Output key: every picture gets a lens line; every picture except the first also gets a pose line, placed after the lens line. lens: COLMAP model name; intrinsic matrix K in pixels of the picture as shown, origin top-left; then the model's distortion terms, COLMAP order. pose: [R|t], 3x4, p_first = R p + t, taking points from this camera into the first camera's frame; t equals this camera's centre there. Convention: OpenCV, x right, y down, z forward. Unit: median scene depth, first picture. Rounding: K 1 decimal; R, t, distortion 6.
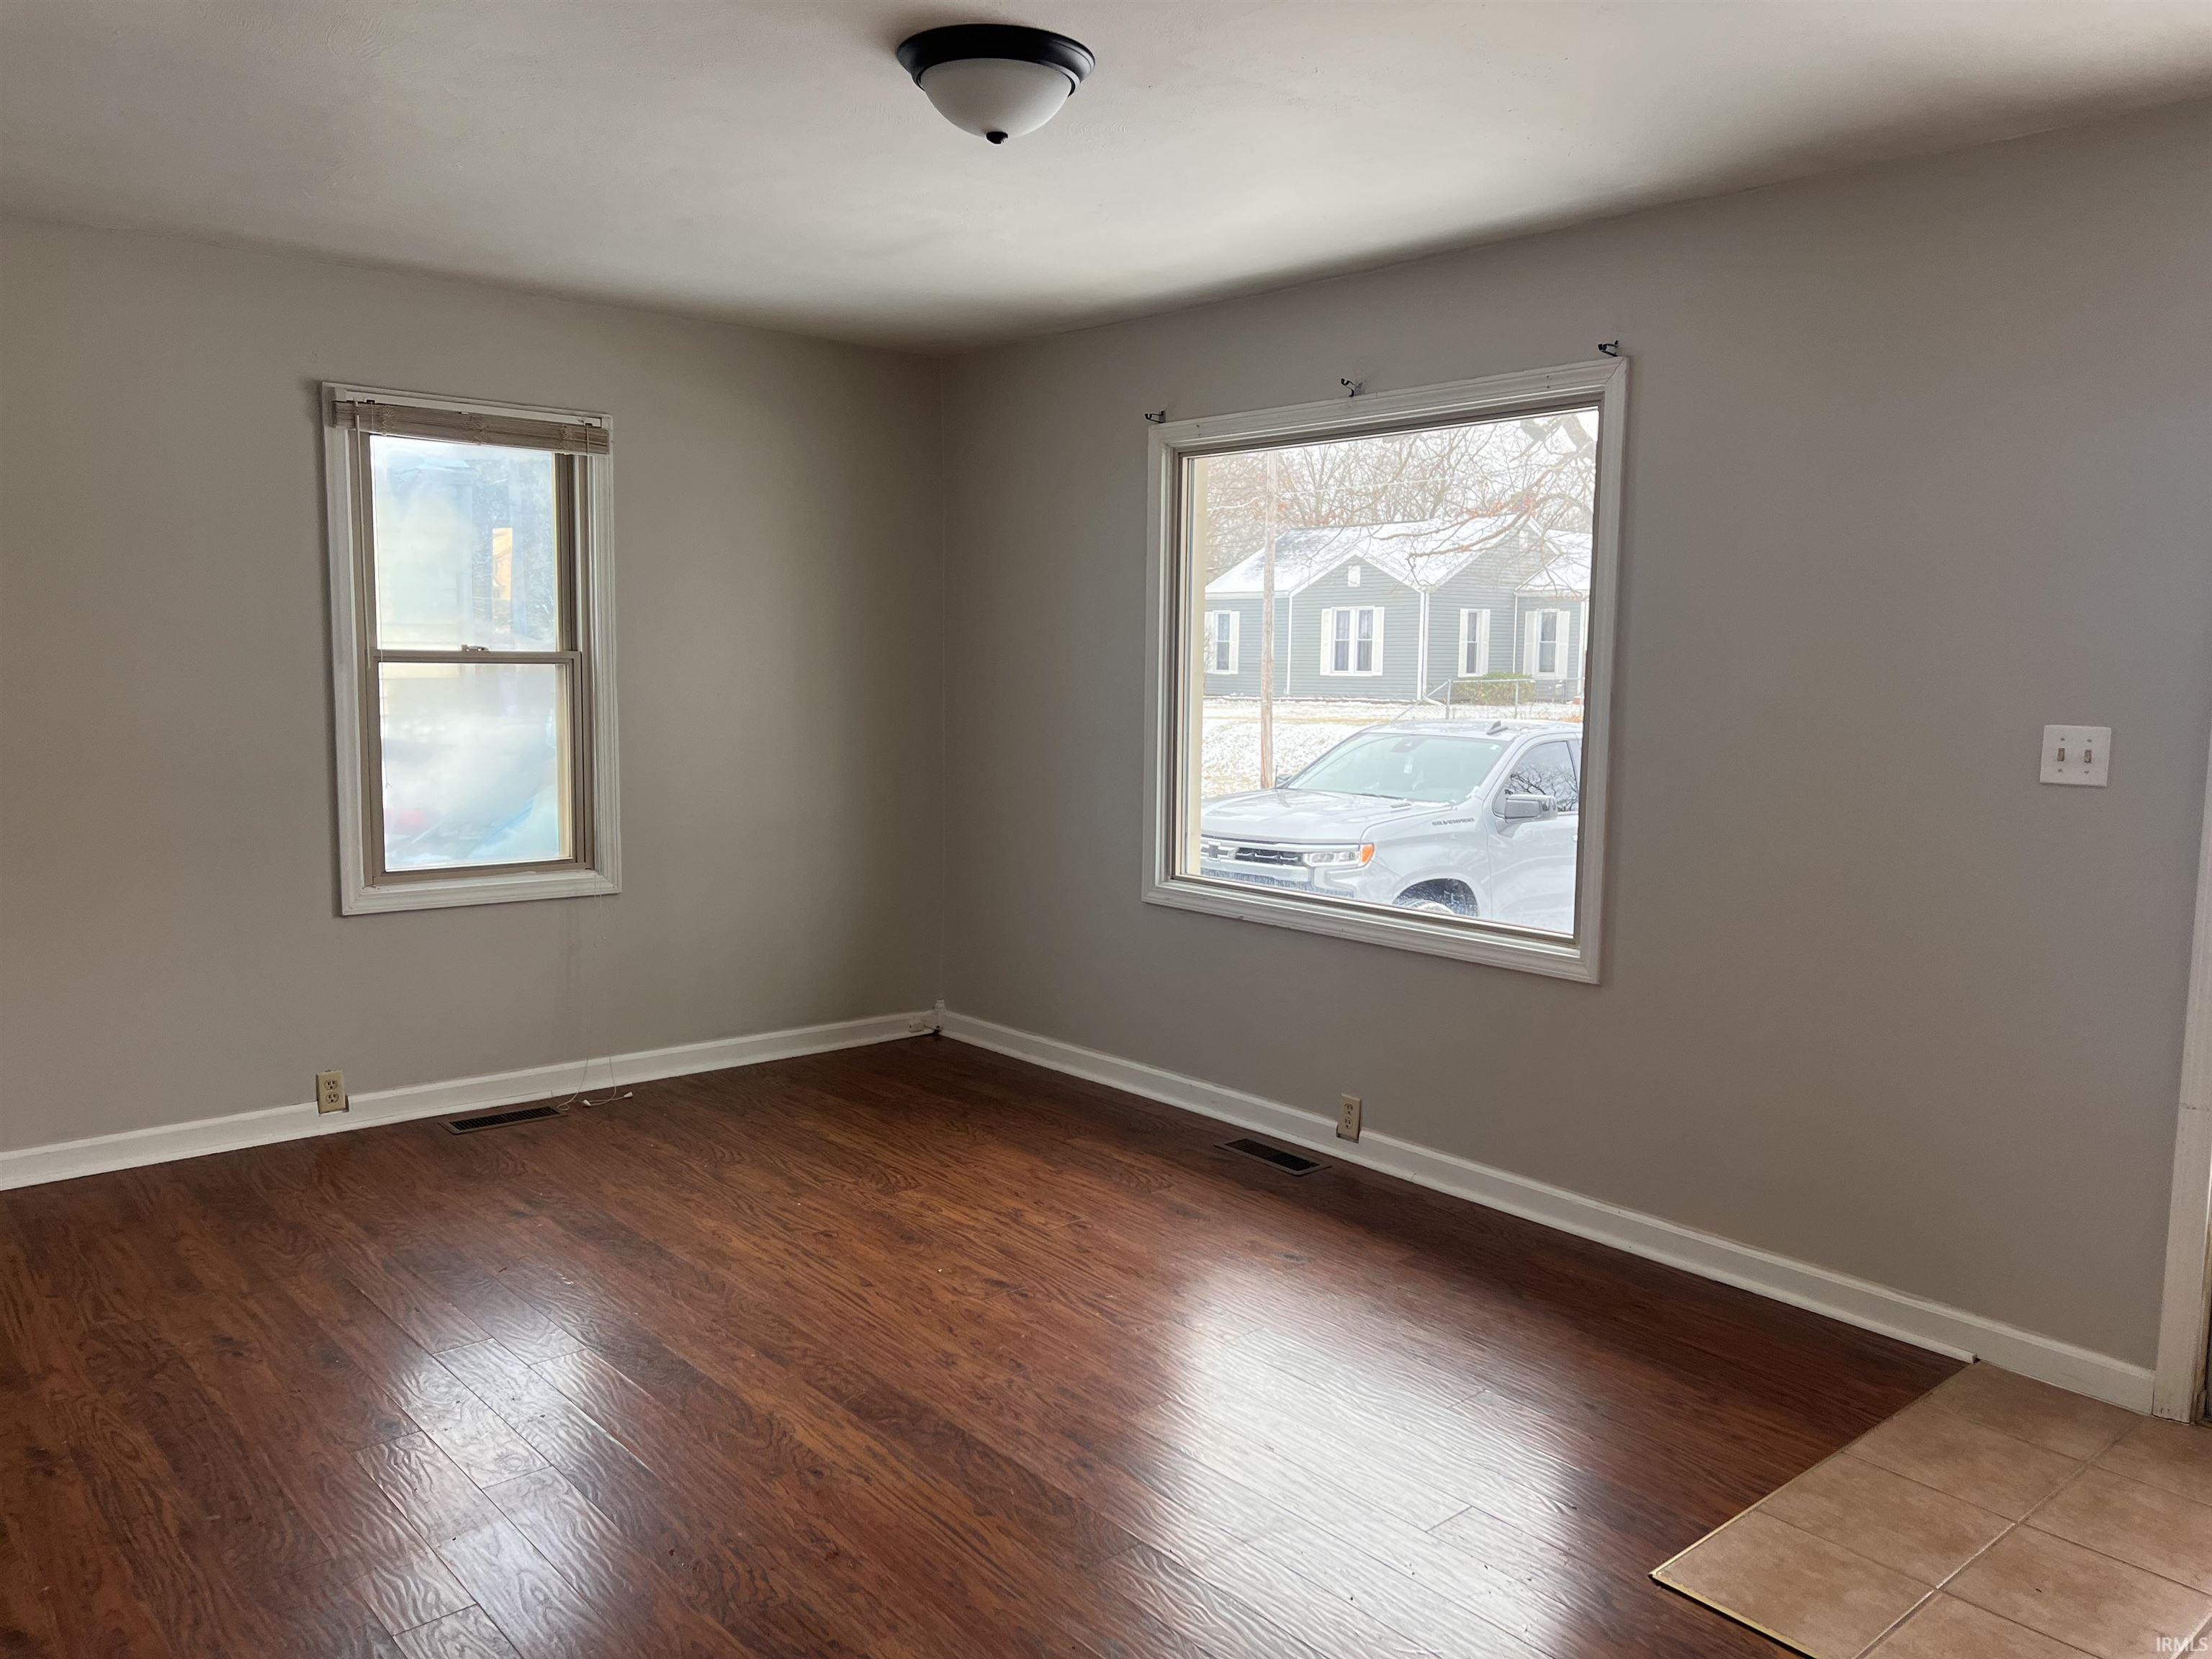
lens RADIAL K [[1652.8, 0, 1118.1], [0, 1652.8, 829.5], [0, 0, 1]] dist [0.063234, -0.073543]
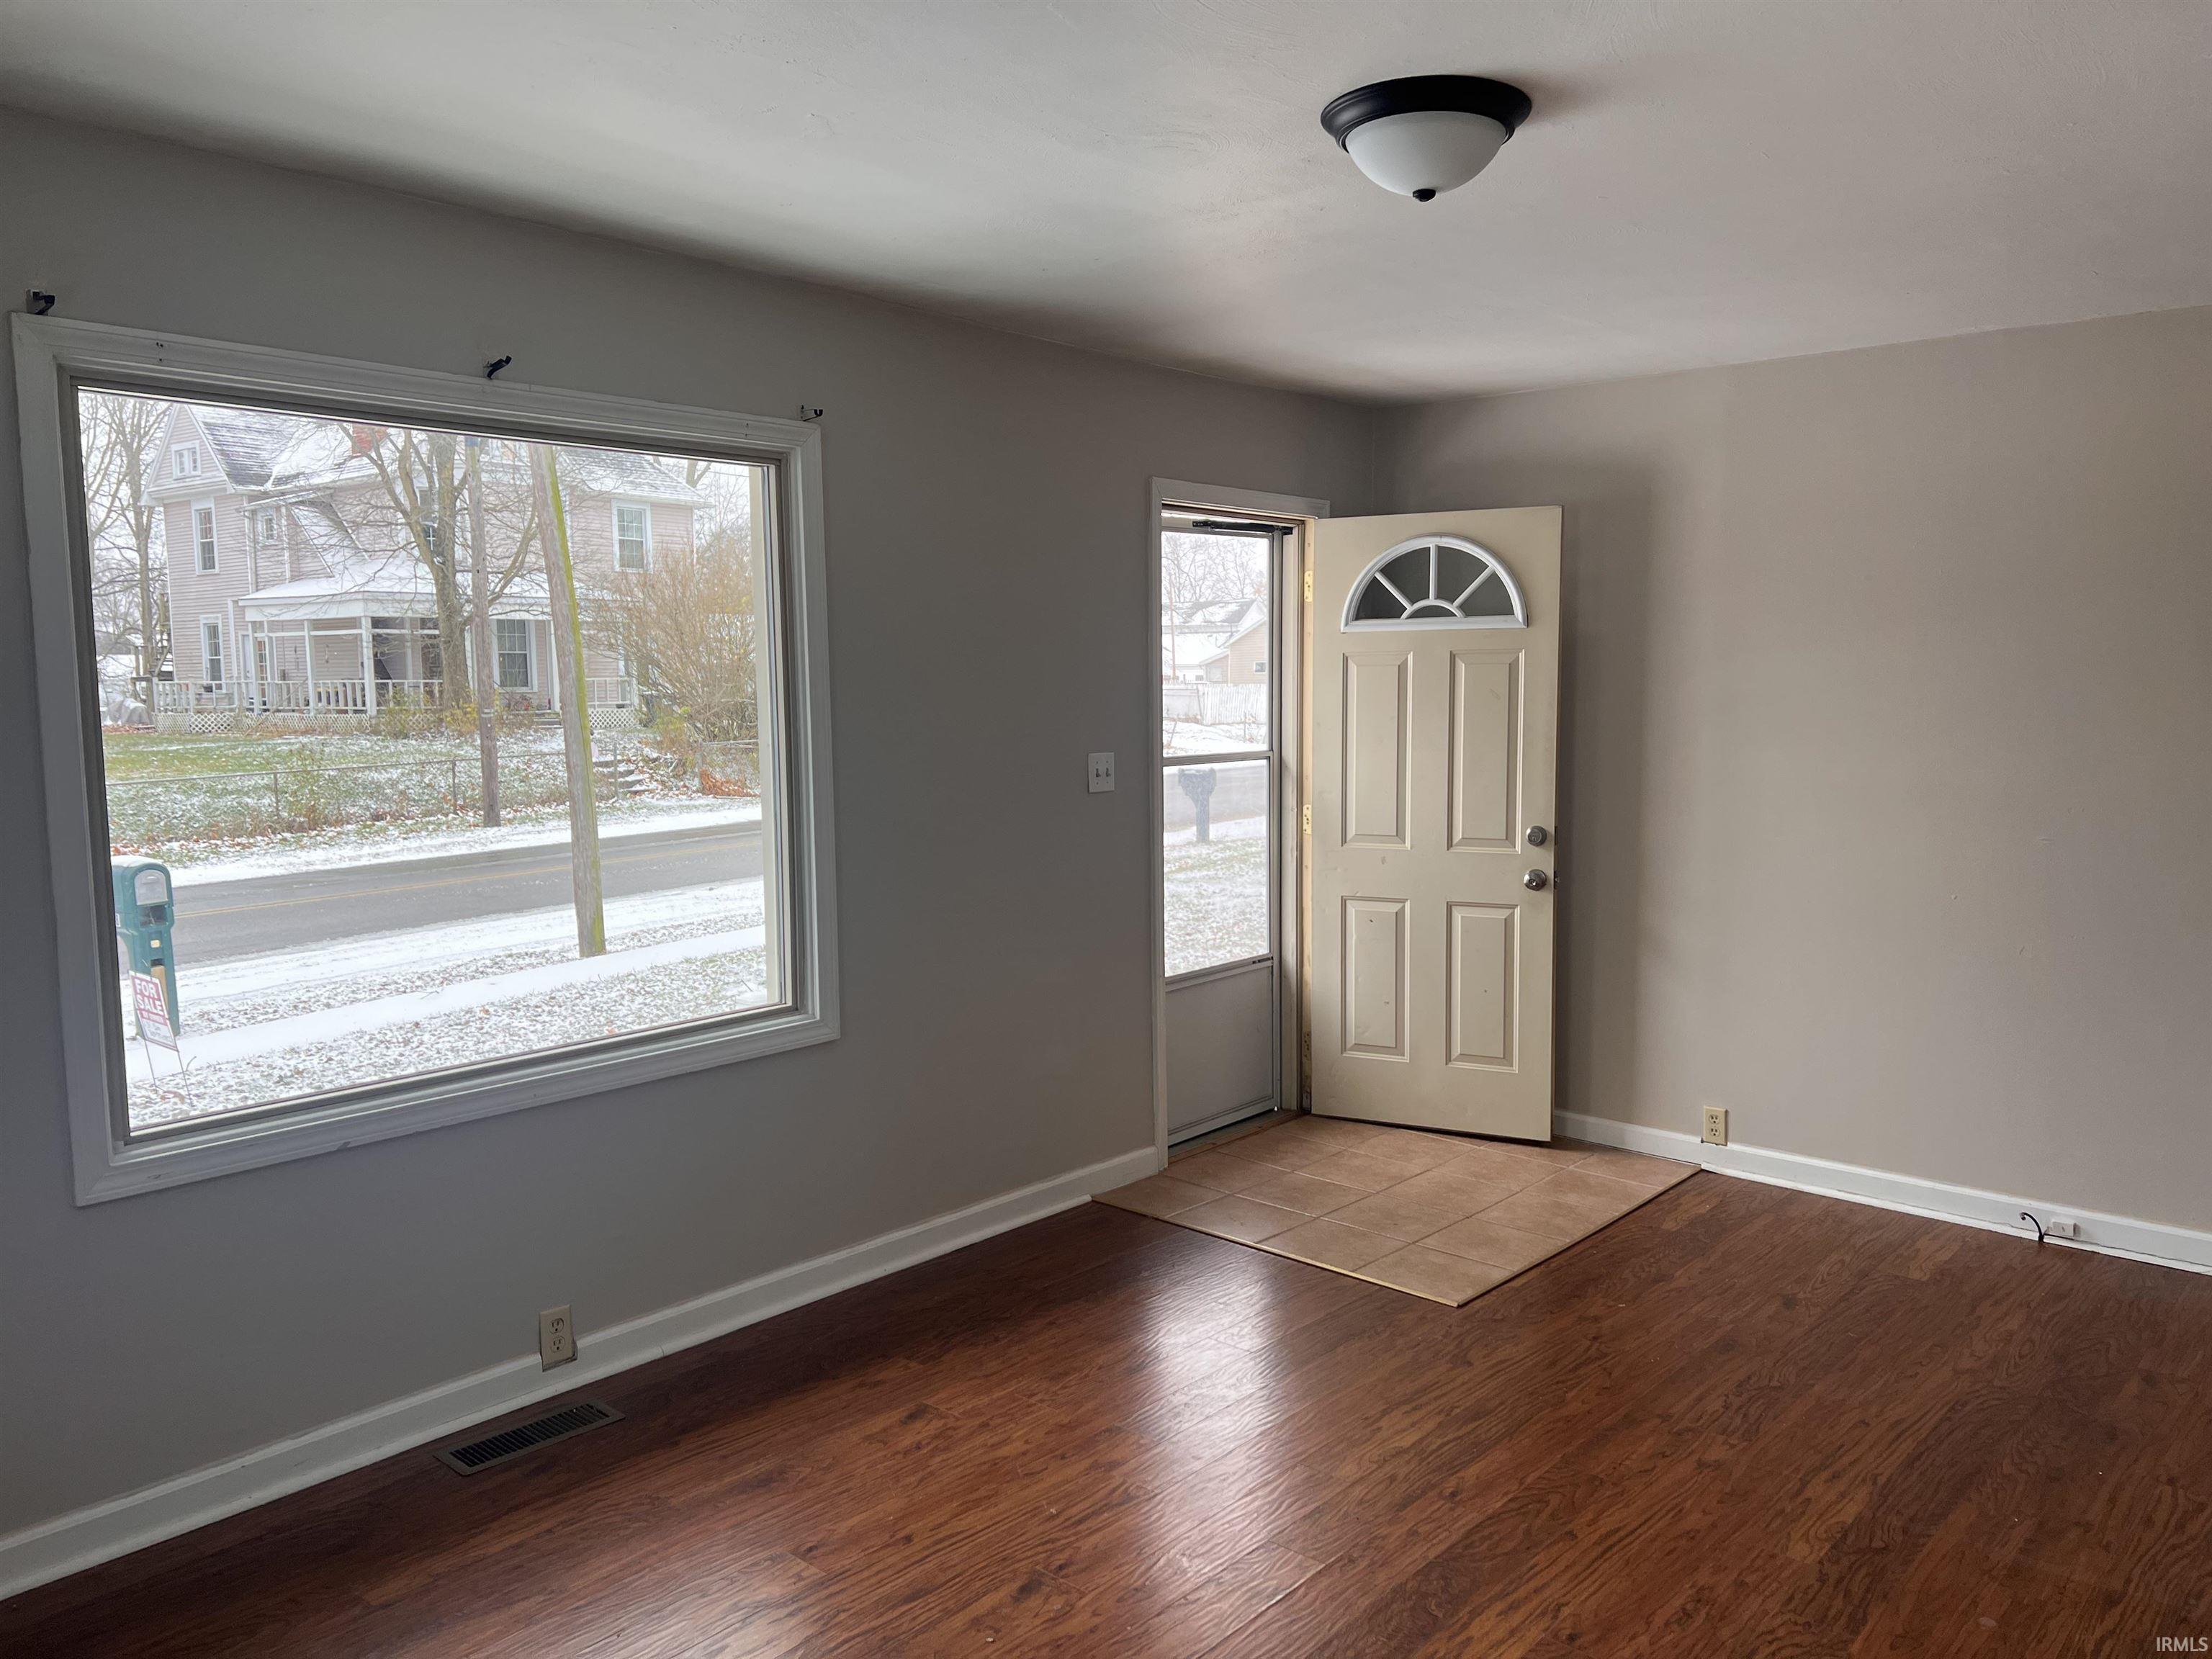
lens RADIAL K [[1652.8, 0, 1120.5], [0, 1652.8, 849.0], [0, 0, 1]] dist [0.063234, -0.073543]
pose [[-0.142812, -0.113258, 0.983248, -0.606529], [0.112550, 0.985129, 0.129822, -0.112916], [-0.983330, 0.129205, -0.127941, 0.794546]]
